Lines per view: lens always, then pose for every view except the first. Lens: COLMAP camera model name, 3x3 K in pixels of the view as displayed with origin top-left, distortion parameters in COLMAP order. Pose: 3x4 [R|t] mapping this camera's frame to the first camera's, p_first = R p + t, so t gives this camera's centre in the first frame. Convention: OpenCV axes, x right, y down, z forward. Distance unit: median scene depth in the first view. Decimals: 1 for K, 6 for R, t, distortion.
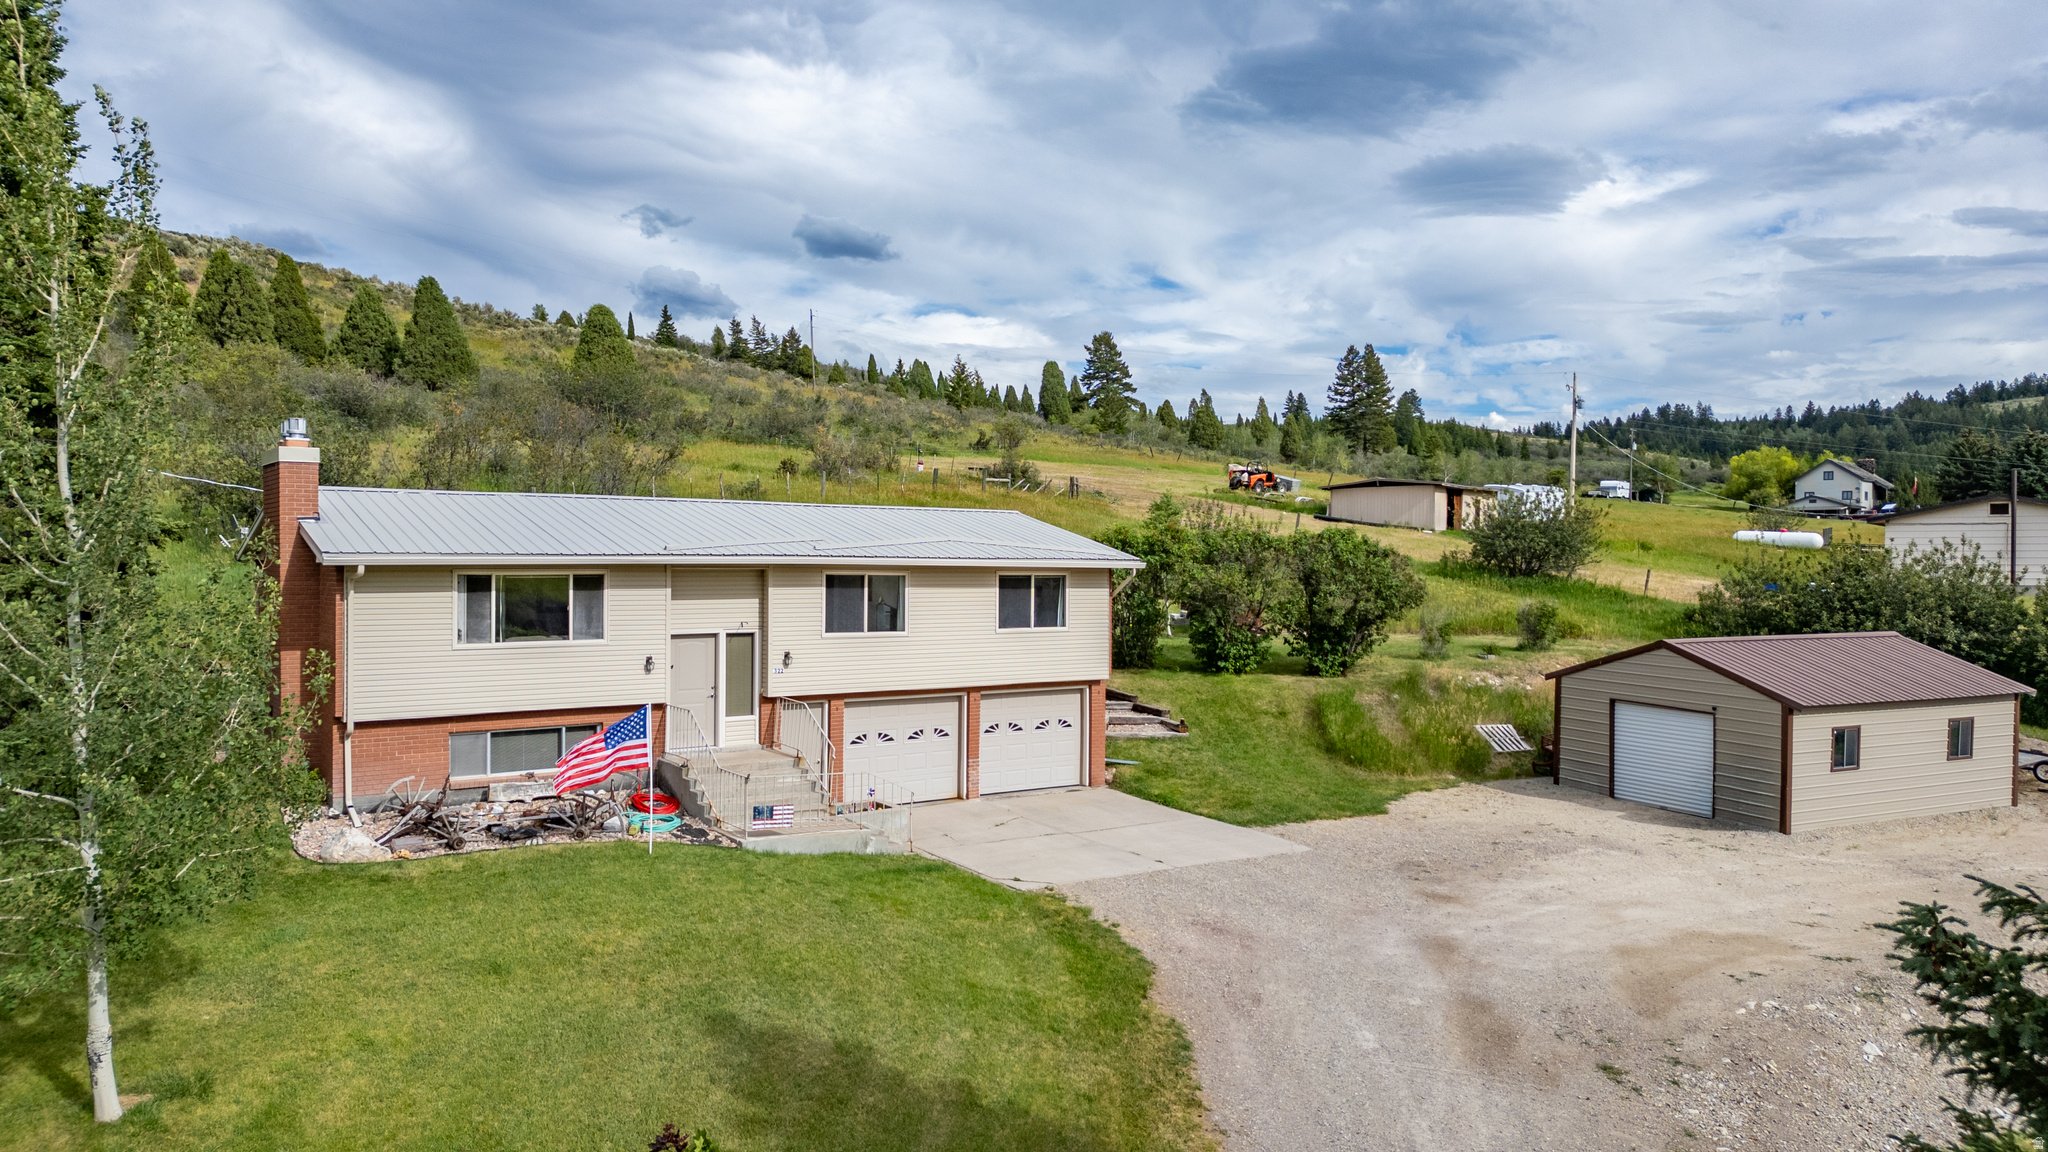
lens RADIAL K [[1478.8, 0, 1070.2], [0, 1478.8, 573.1], [0, 0, 1]] dist [0.084865, -0.099390]
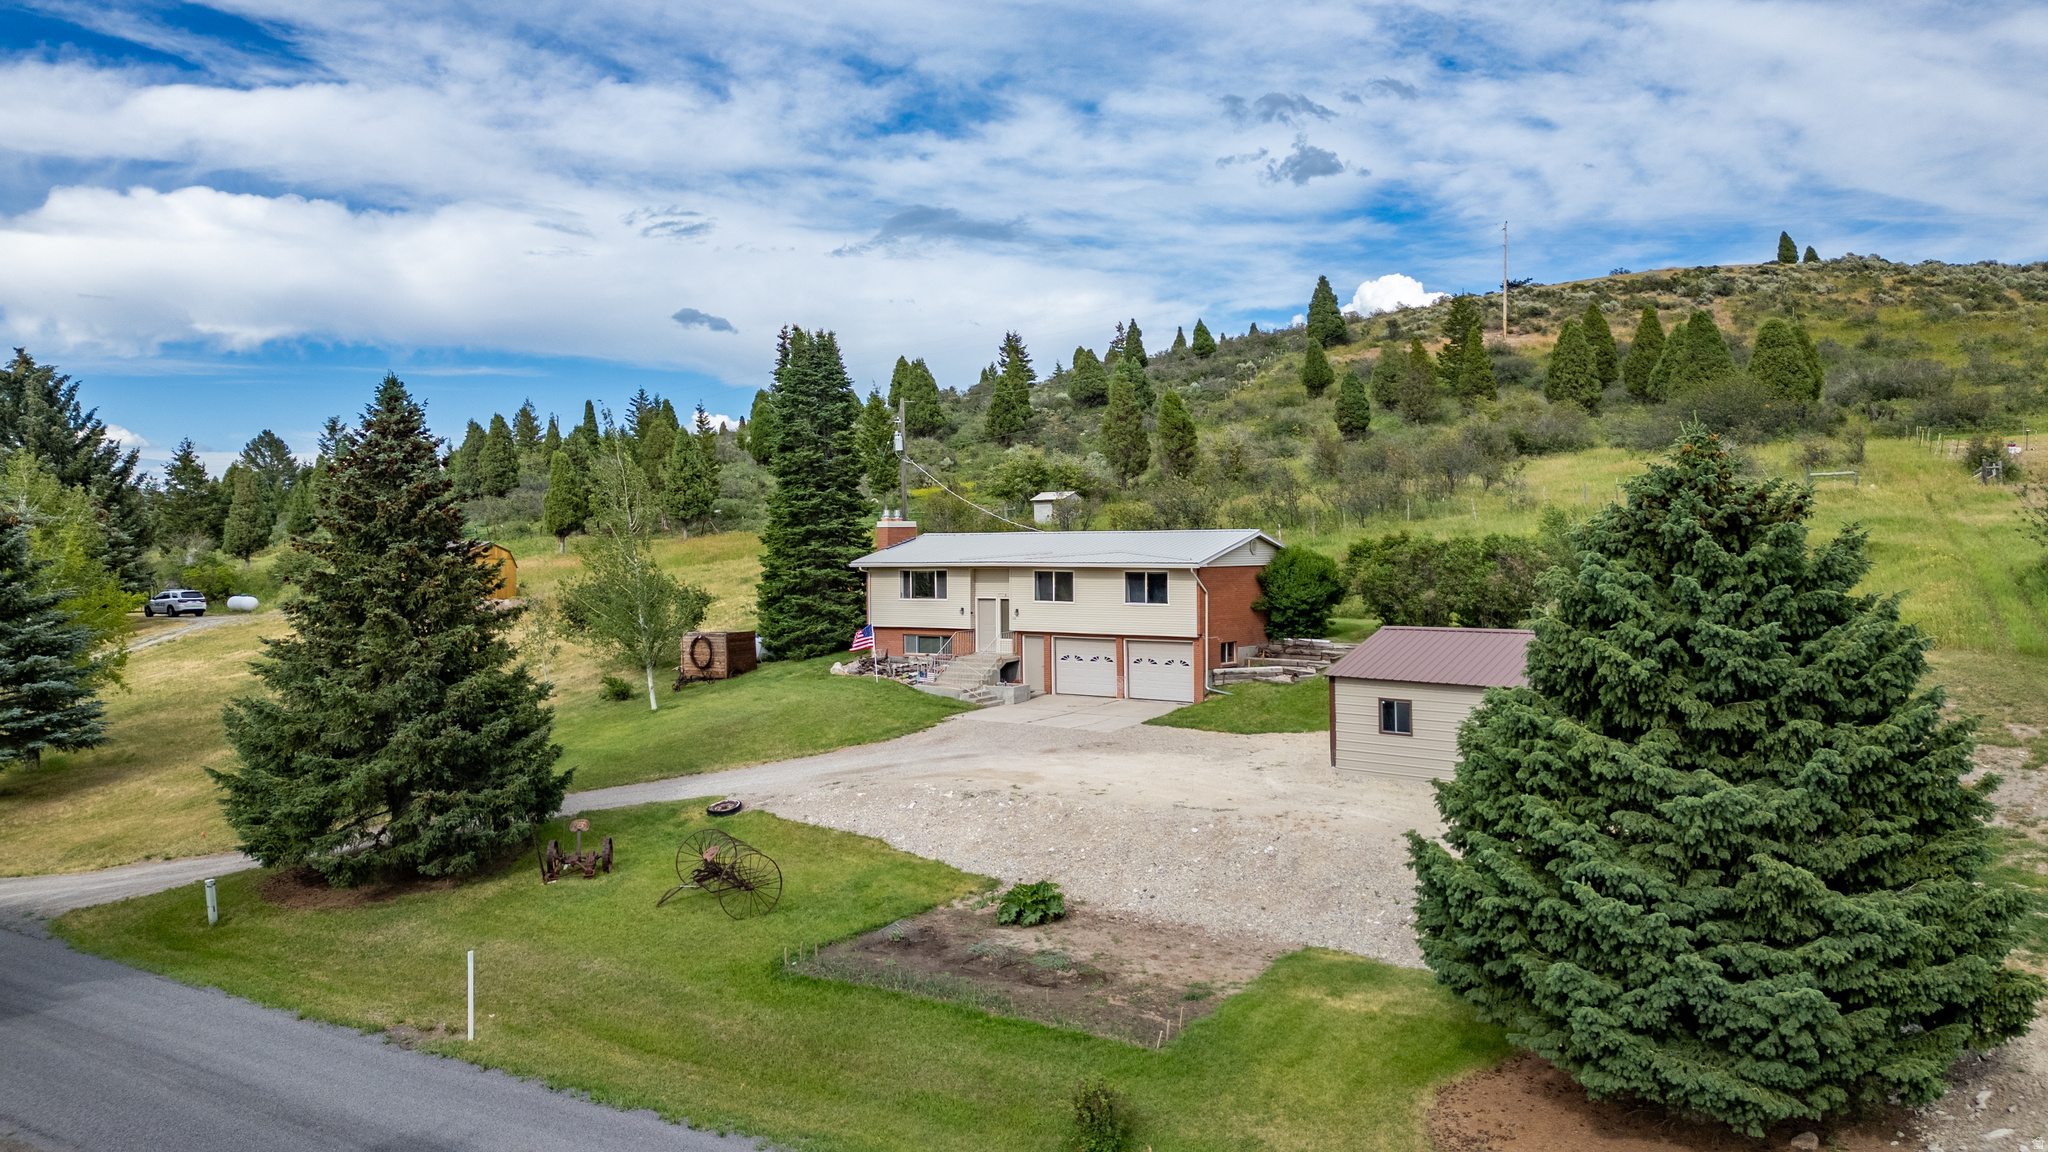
lens RADIAL K [[1478.8, 0, 1070.2], [0, 1478.8, 573.1], [0, 0, 1]] dist [0.084865, -0.099390]
pose [[0.342386, 0.005504, -0.939543, 1.613745], [-0.004299, 0.999982, 0.004291, -0.005395], [0.939550, 0.002570, 0.342403, 0.341401]]
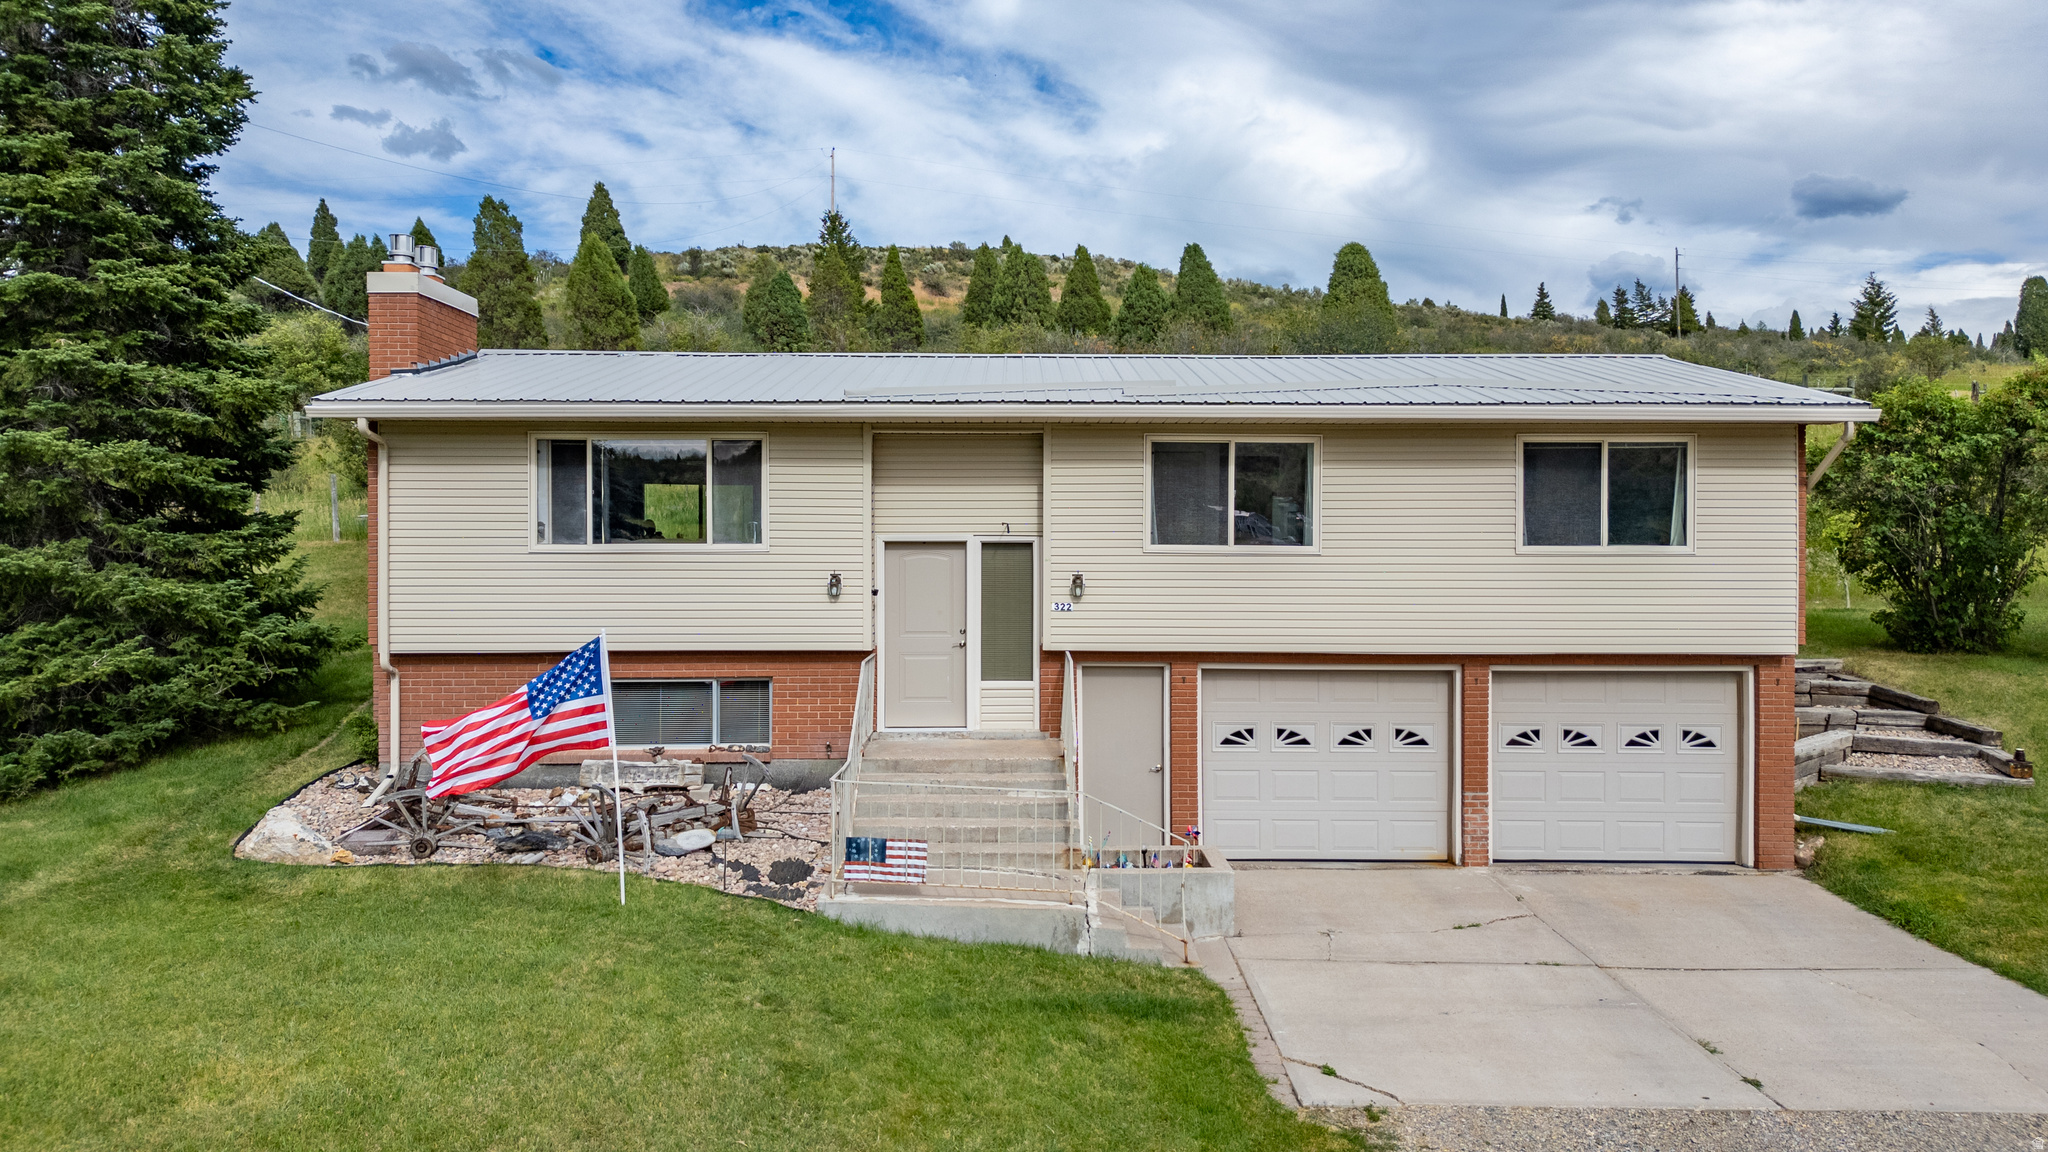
lens RADIAL K [[1478.8, 0, 1070.2], [0, 1478.8, 573.1], [0, 0, 1]] dist [0.084865, -0.099390]
pose [[0.807317, -0.002193, -0.590114, 0.136010], [-0.001658, 0.999981, -0.005985, 0.051515], [0.590115, 0.005811, 0.807298, 0.490491]]
